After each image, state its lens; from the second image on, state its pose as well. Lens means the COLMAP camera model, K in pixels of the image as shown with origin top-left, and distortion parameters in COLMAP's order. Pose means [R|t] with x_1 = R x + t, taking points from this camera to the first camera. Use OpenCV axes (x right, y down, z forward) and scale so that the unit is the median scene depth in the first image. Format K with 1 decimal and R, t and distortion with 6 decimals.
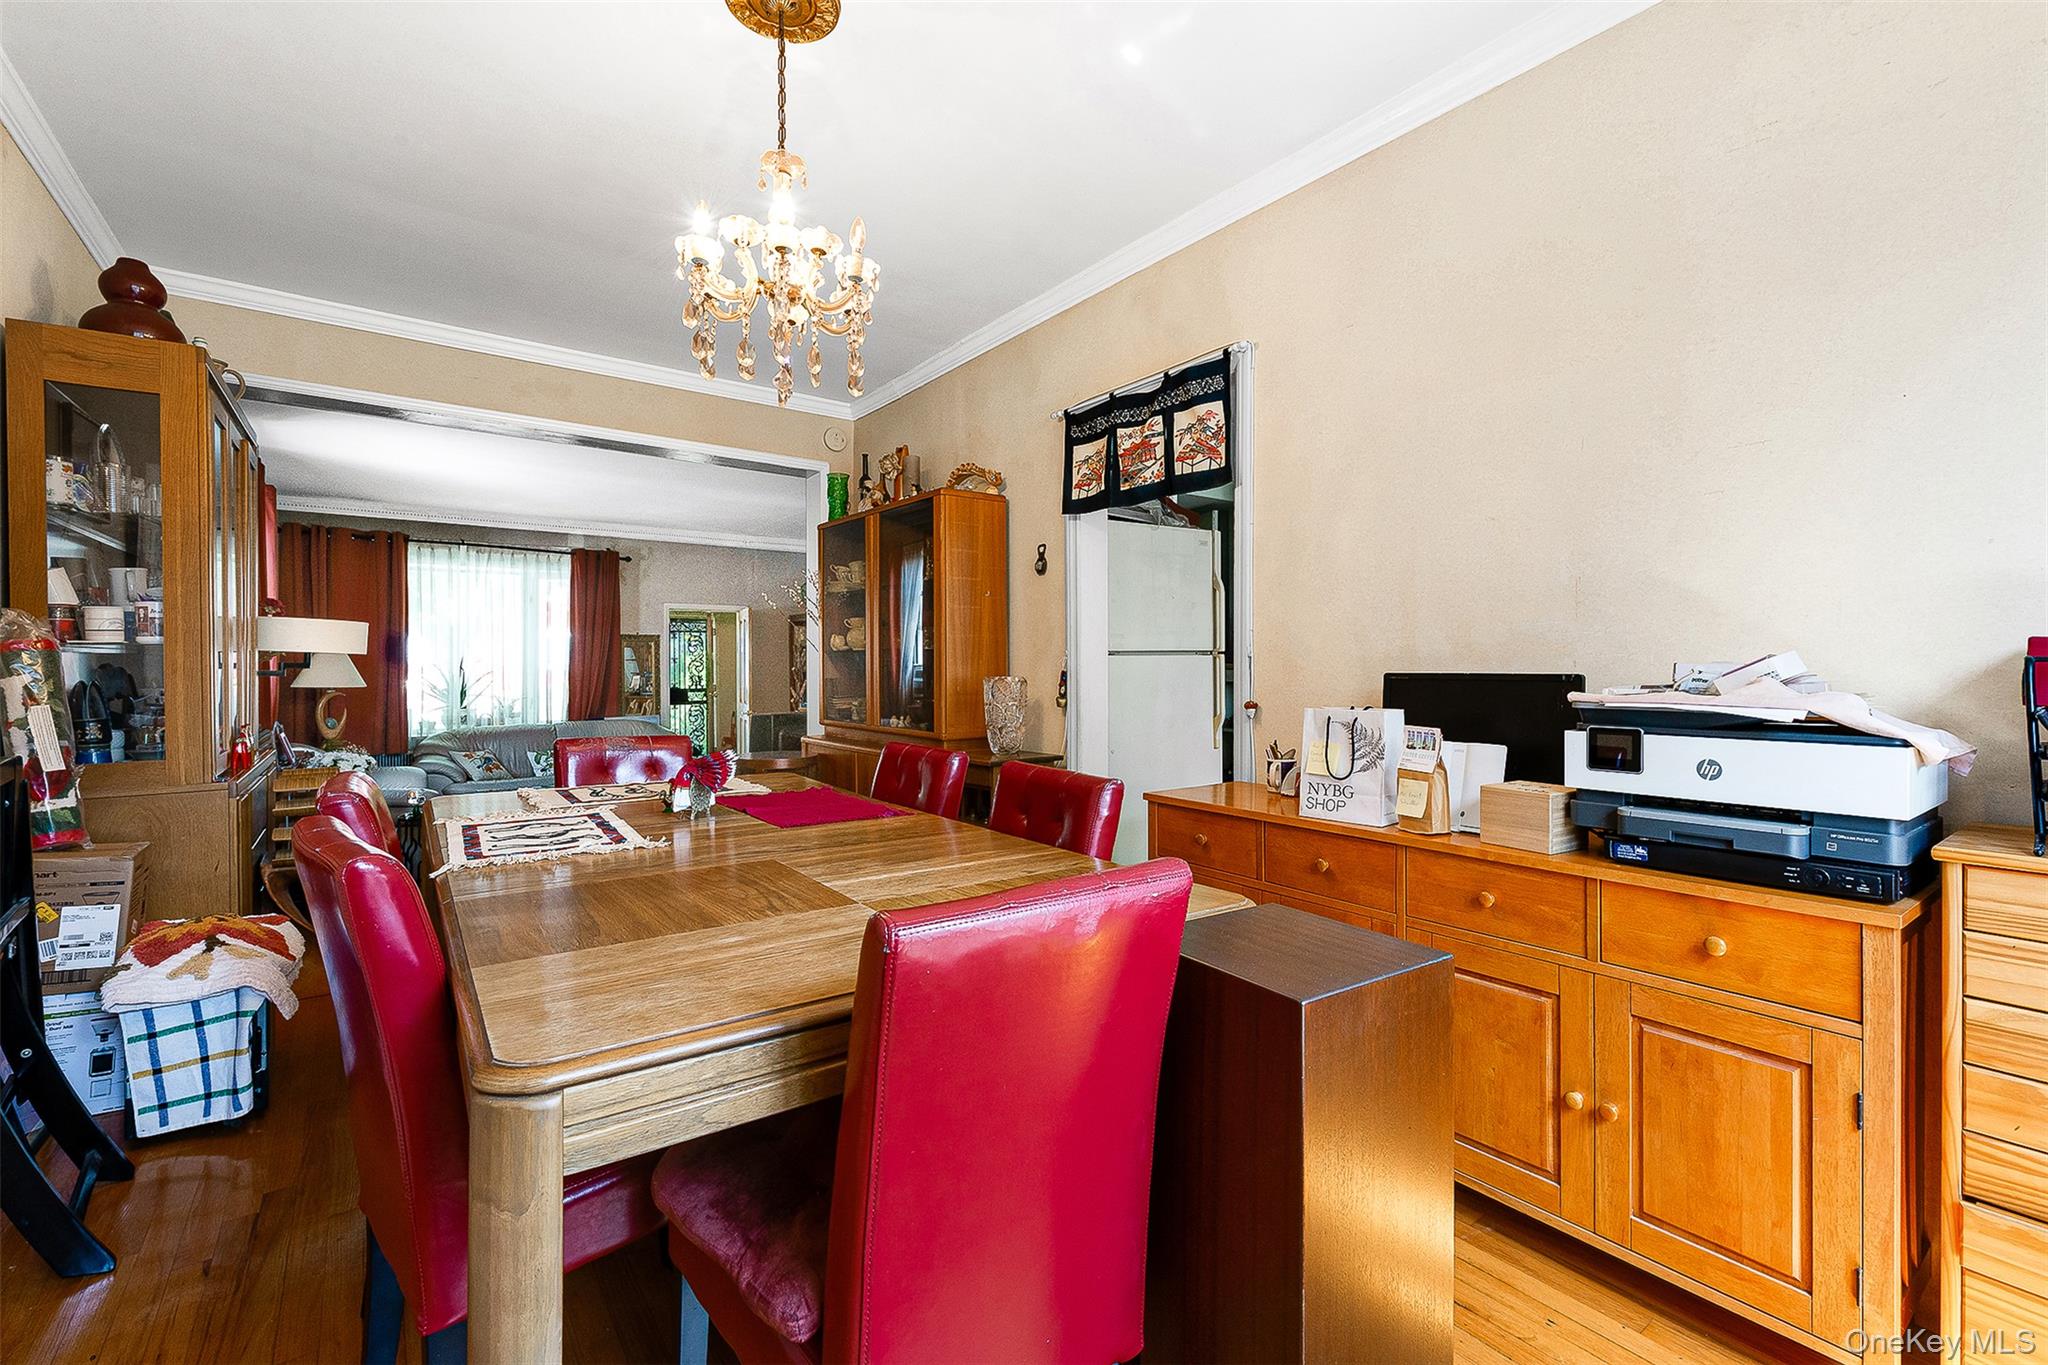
lens RADIAL K [[863.9, 0, 1024.0], [0, 863.9, 682.5], [0, 0, 1]] dist [0.001020, -0.000029]
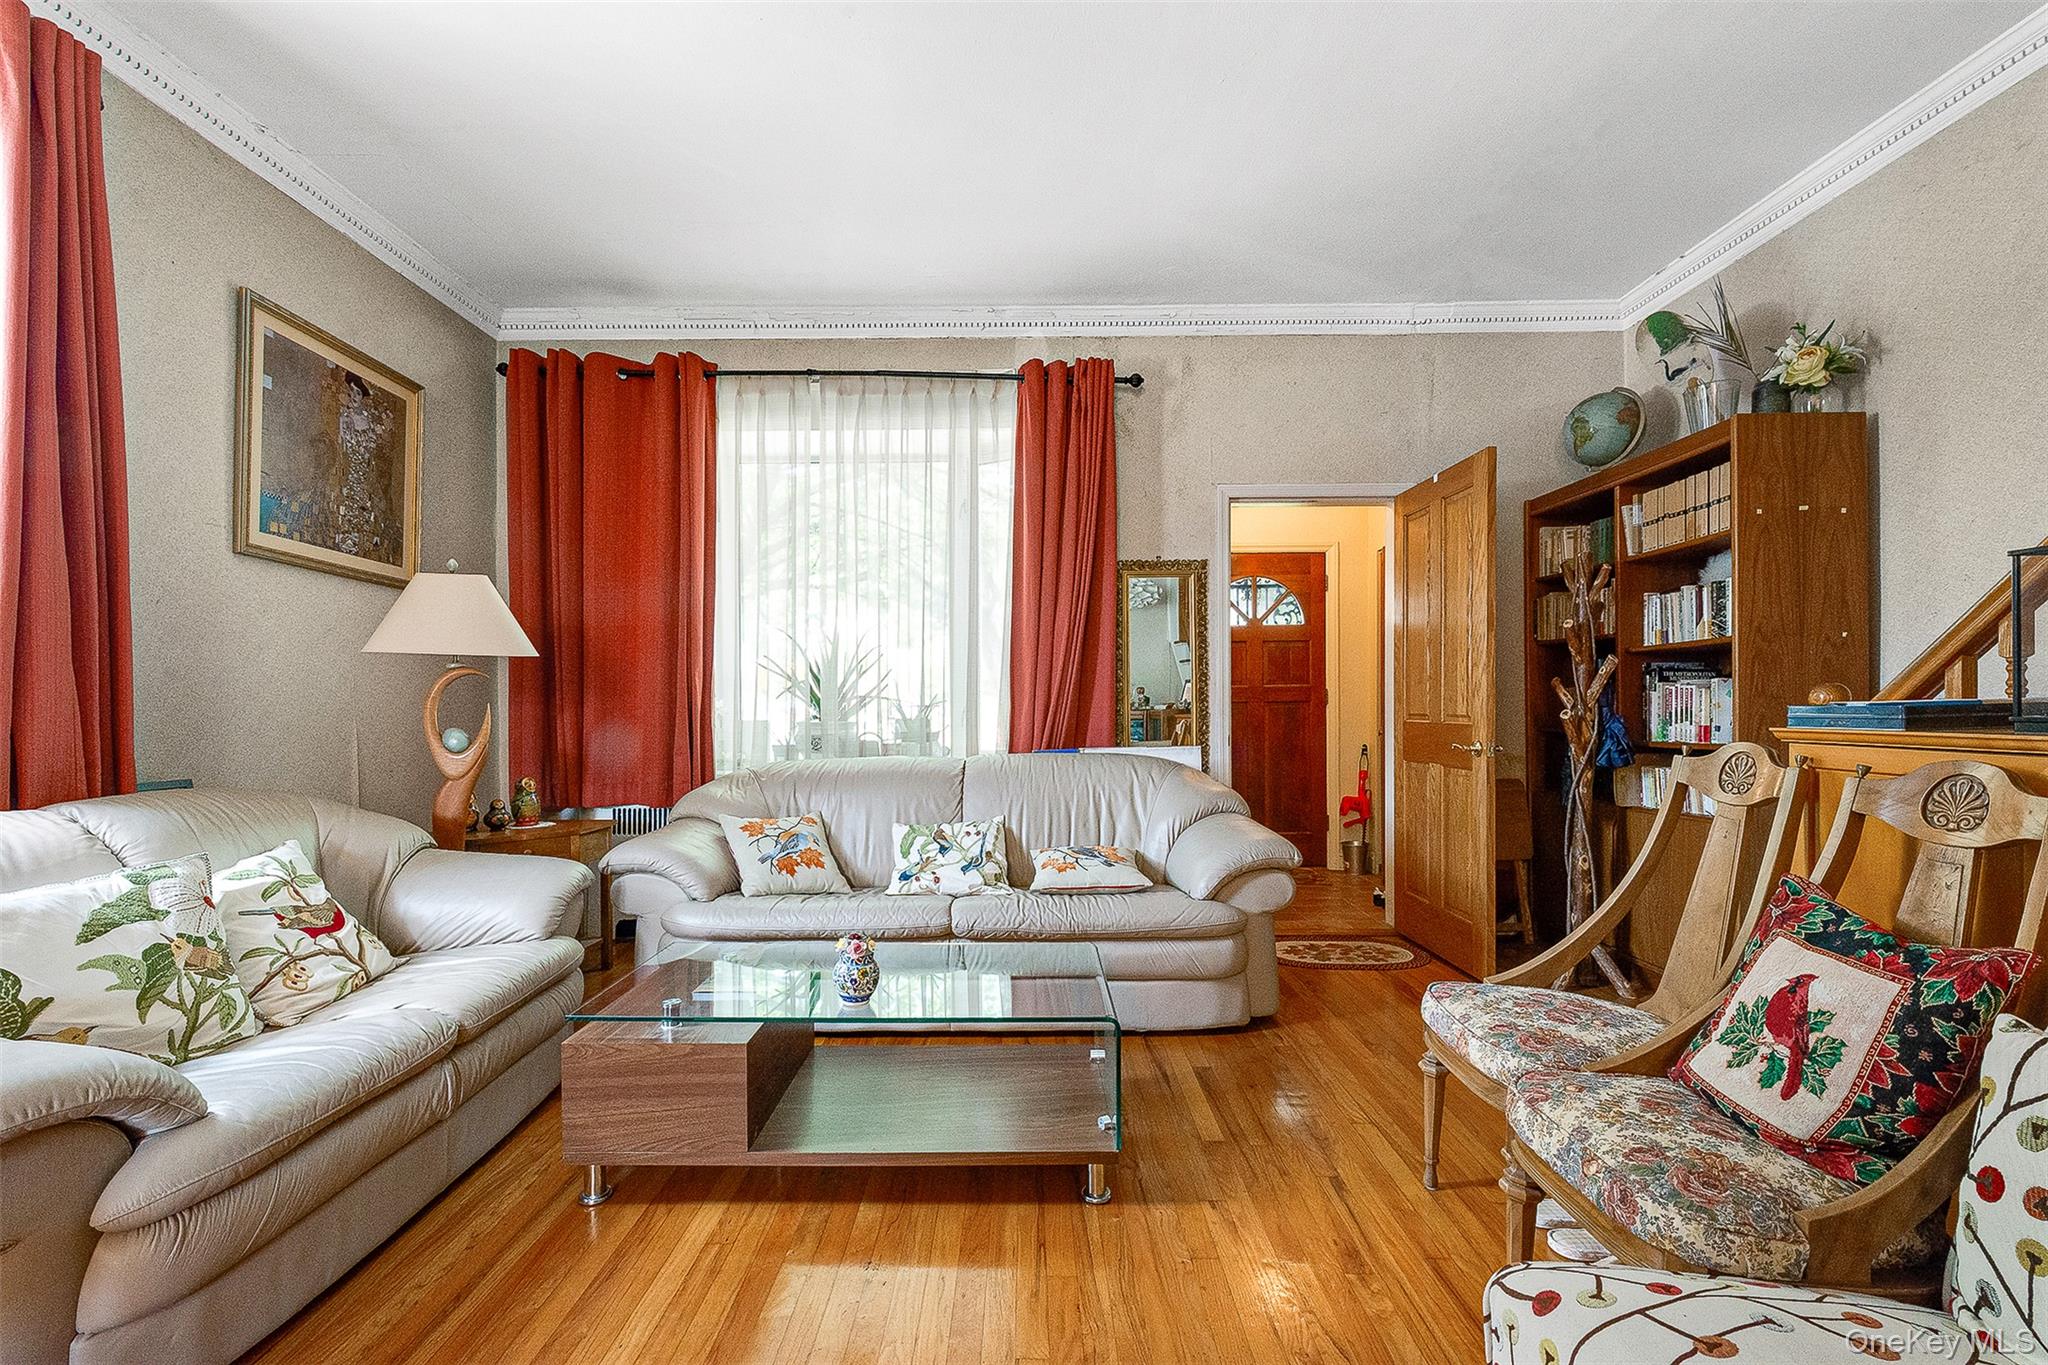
lens RADIAL K [[870.2, 0, 1017.1], [0, 870.2, 717.7], [0, 0, 1]] dist [0.016214, -0.007126]
pose [[0.787426, 0.008443, -0.616351, -0.256045], [-0.003174, 0.999948, 0.009642, 0.023729], [0.616400, -0.005636, 0.787413, 0.674636]]
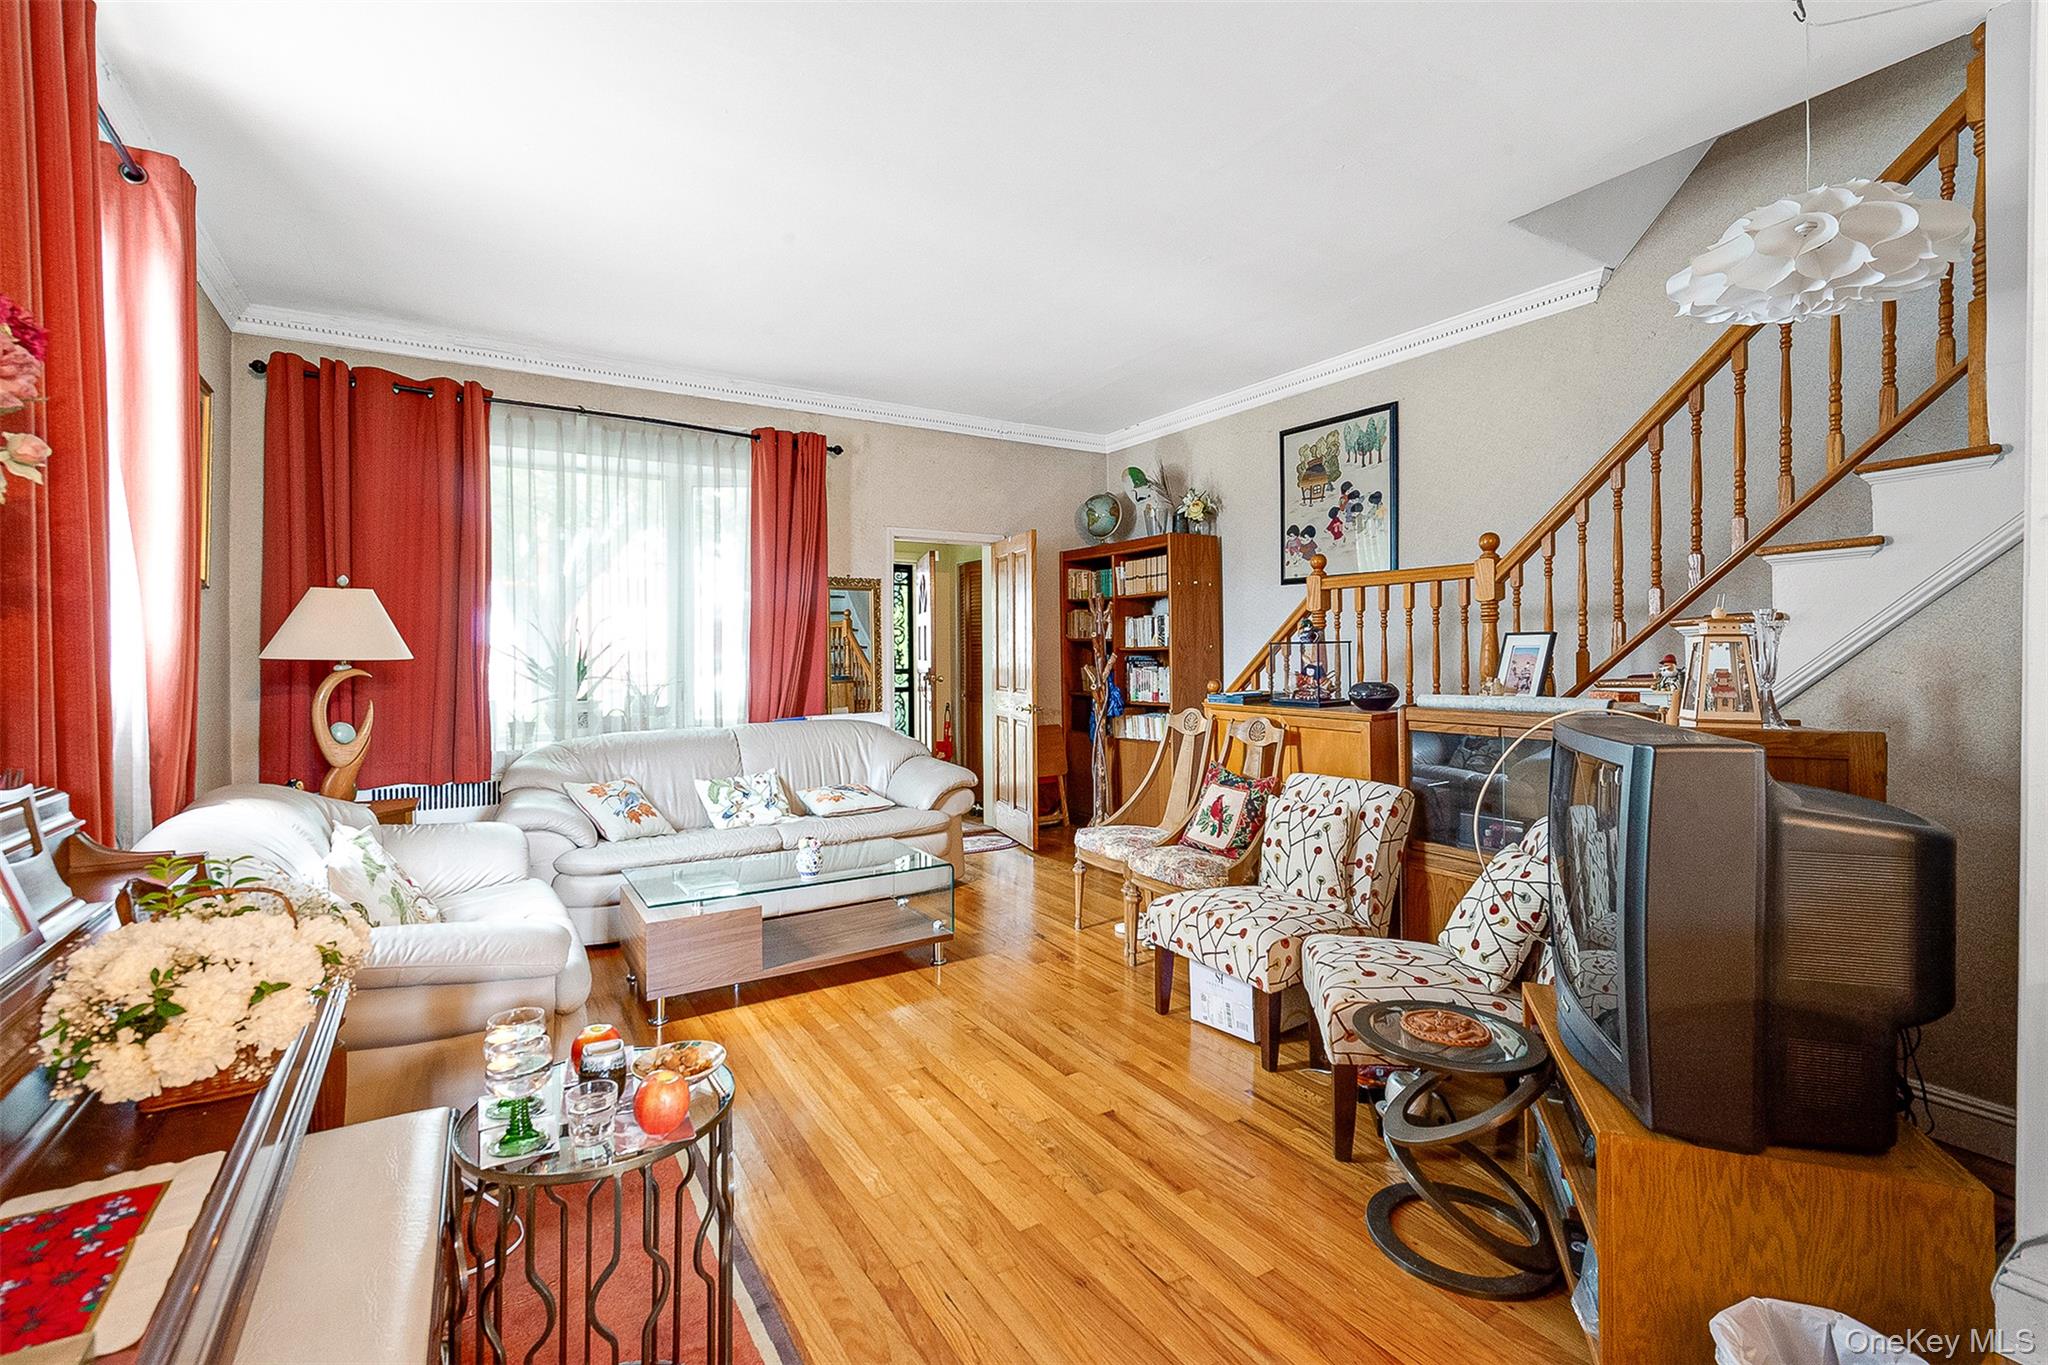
lens RADIAL K [[885.3, 0, 1024.9], [0, 885.3, 660.5], [0, 0, 1]] dist [0.001086, -0.000631]
pose [[0.996842, 0.001229, -0.079401, -0.304887], [-0.001089, 0.999998, 0.001802, 0.002424], [0.079403, -0.001710, 0.996841, 0.431852]]
